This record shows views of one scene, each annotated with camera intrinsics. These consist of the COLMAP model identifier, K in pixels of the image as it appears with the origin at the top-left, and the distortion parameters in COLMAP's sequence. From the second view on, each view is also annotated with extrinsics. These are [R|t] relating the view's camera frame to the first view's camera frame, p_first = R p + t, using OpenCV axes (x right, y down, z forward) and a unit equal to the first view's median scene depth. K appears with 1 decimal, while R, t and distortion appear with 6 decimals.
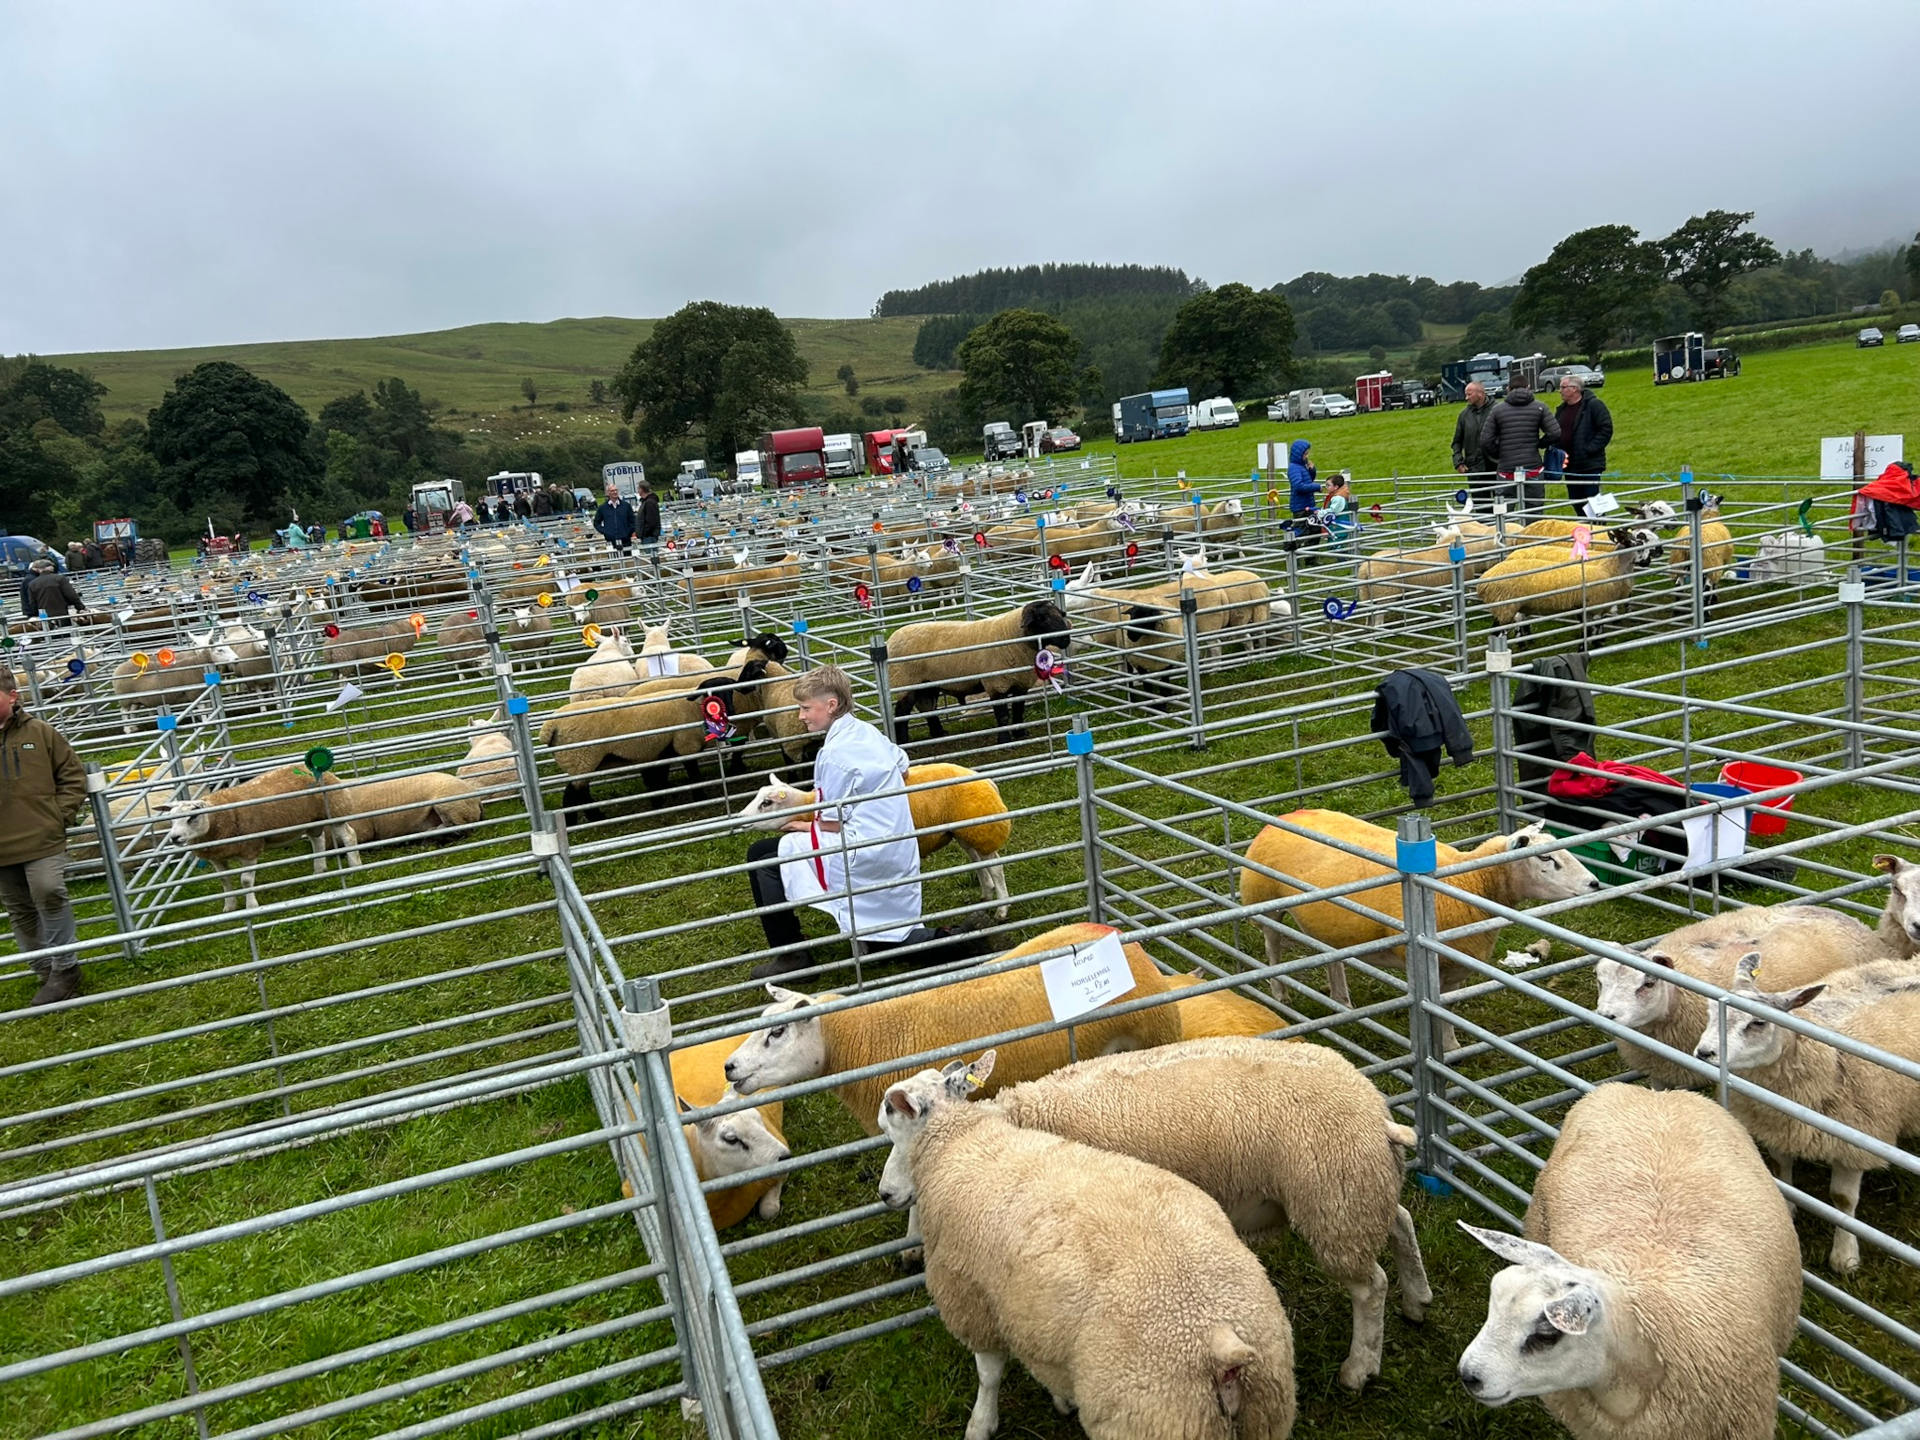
lens RADIAL K [[1420.9, 0, 960.0], [0, 1420.9, 720.0], [0, 0, 1]] dist [0.000972, 0.000293]
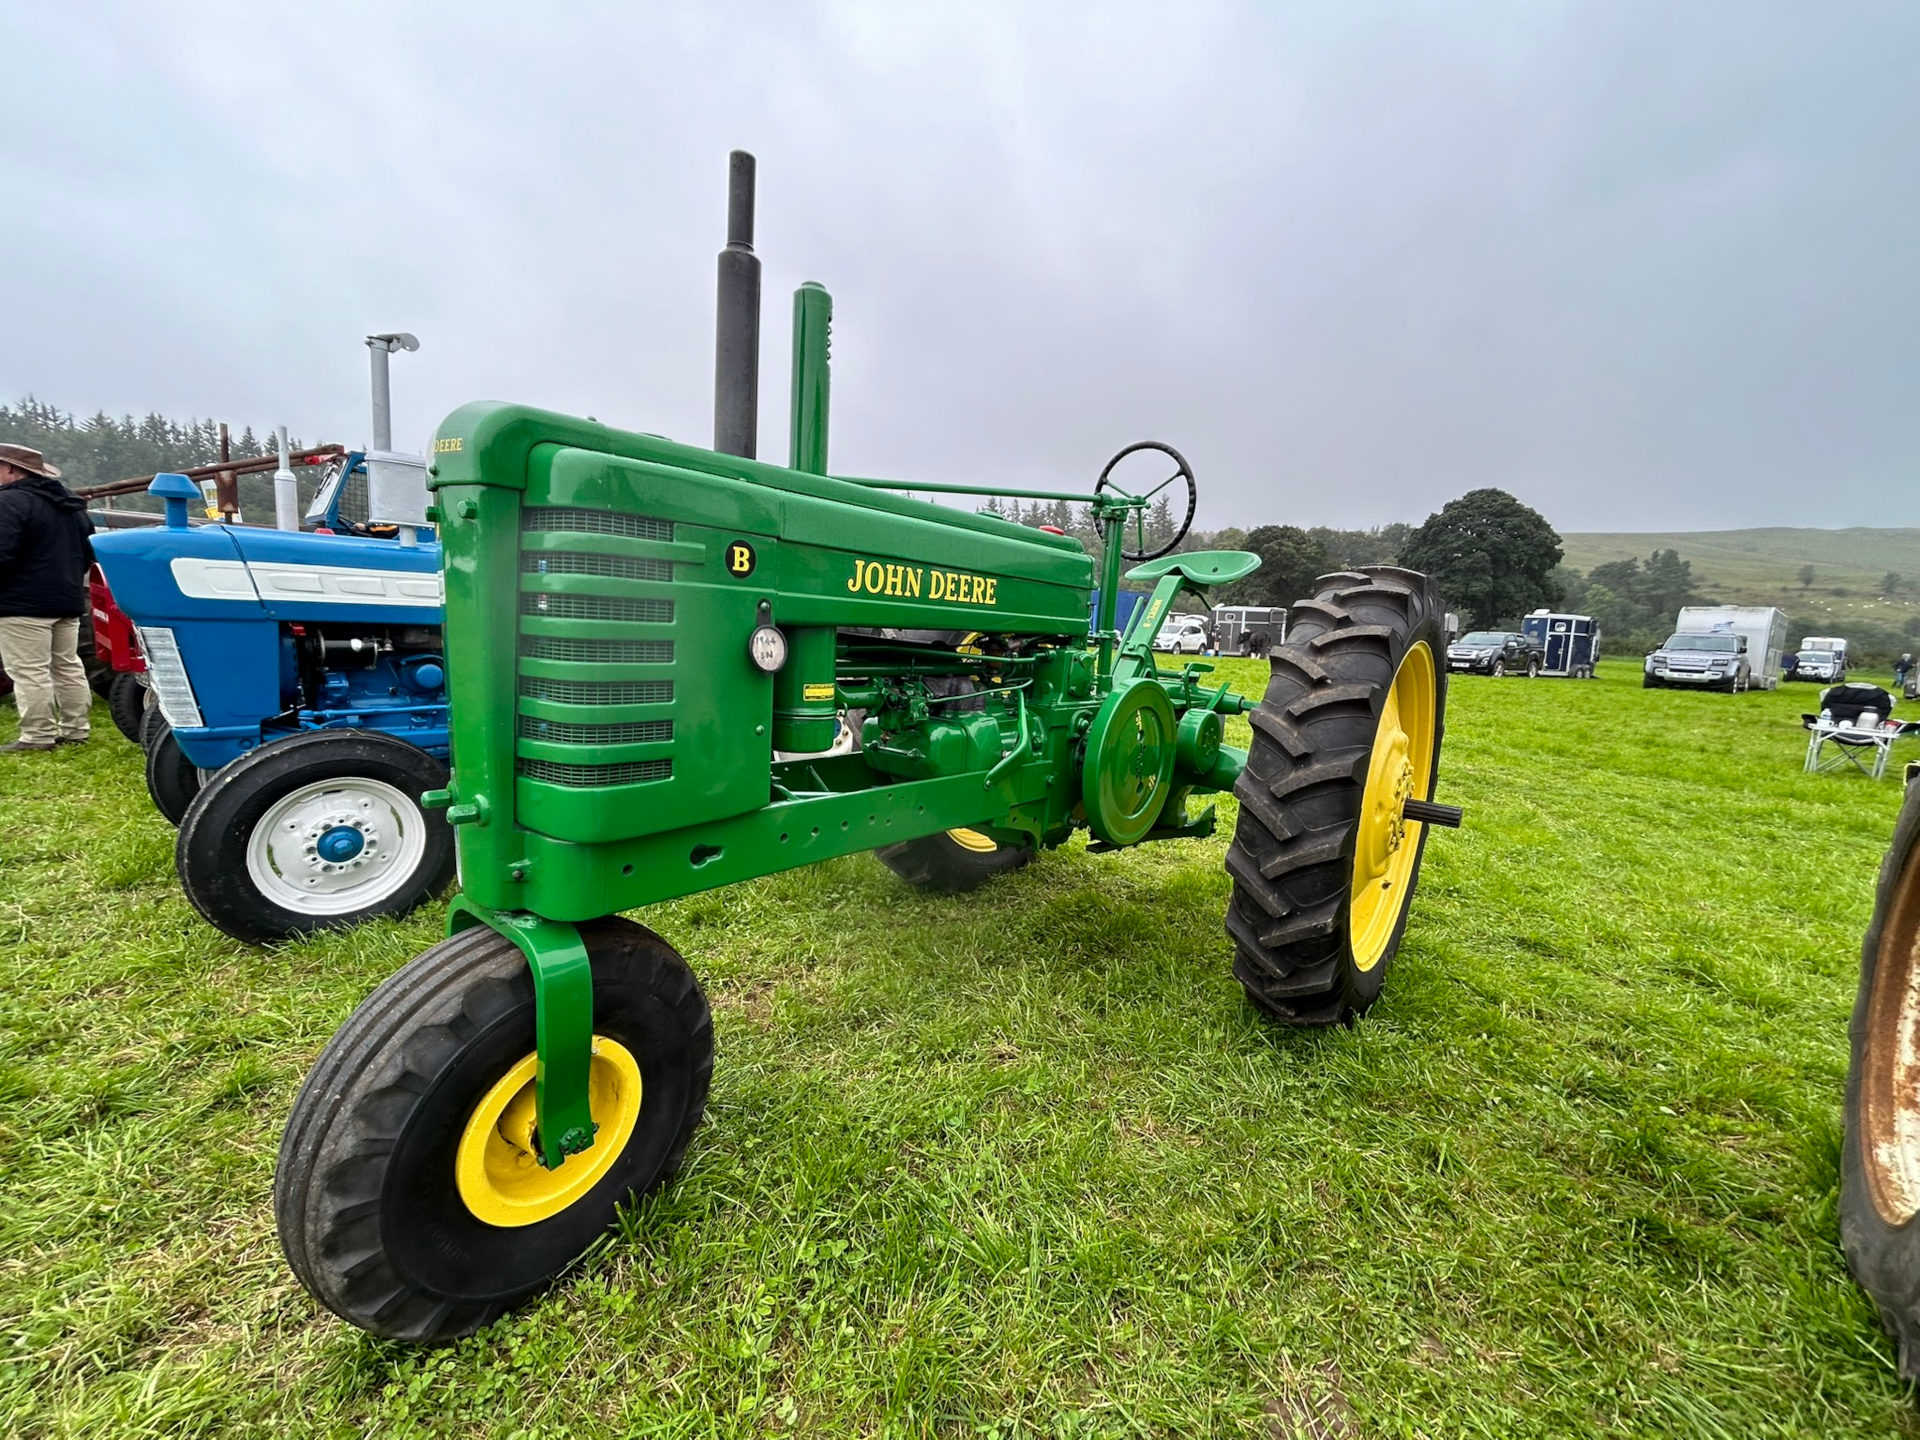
lens RADIAL K [[769.7, 0, 950.9], [0, 769.7, 714.2], [0, 0, 1]] dist [0.000353, -0.000603]
pose [[0.443891, 0.253017, -0.859618, -0.063175], [-0.276685, 0.951133, 0.137078, -0.022454], [0.852295, 0.176996, 0.492206, 0.159253]]
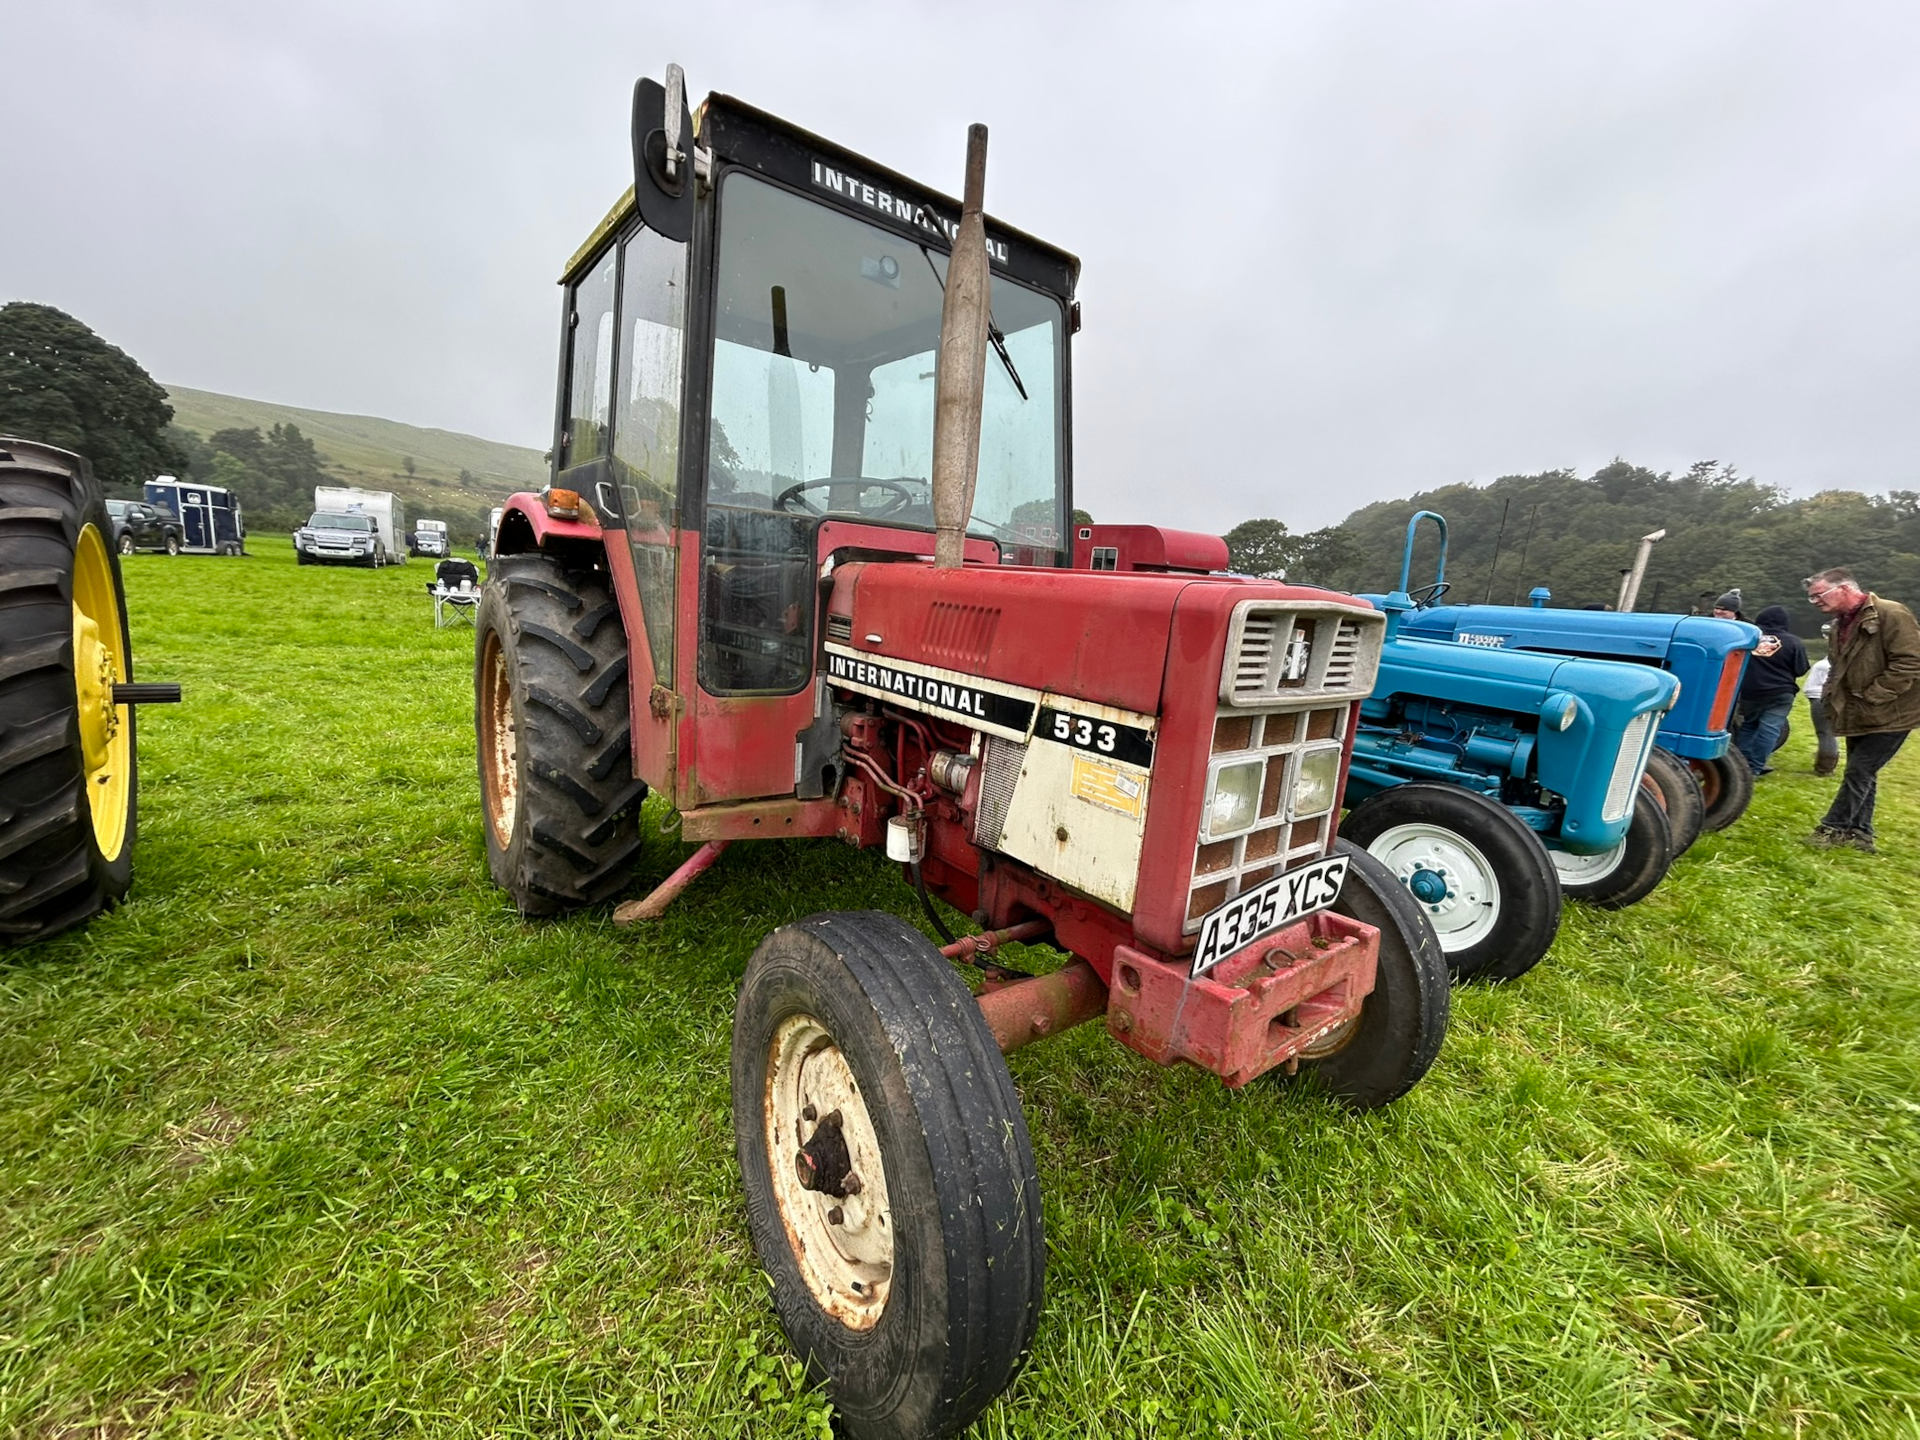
lens RADIAL K [[773.2, 0, 960.0], [0, 773.2, 720.0], [0, 0, 1]] dist [0.003017, 0.000225]
pose [[0.925653, 0.132029, 0.354591, -0.061661], [-0.122602, 0.991244, -0.049032, -0.021875], [-0.357960, 0.001913, 0.933735, 0.154374]]
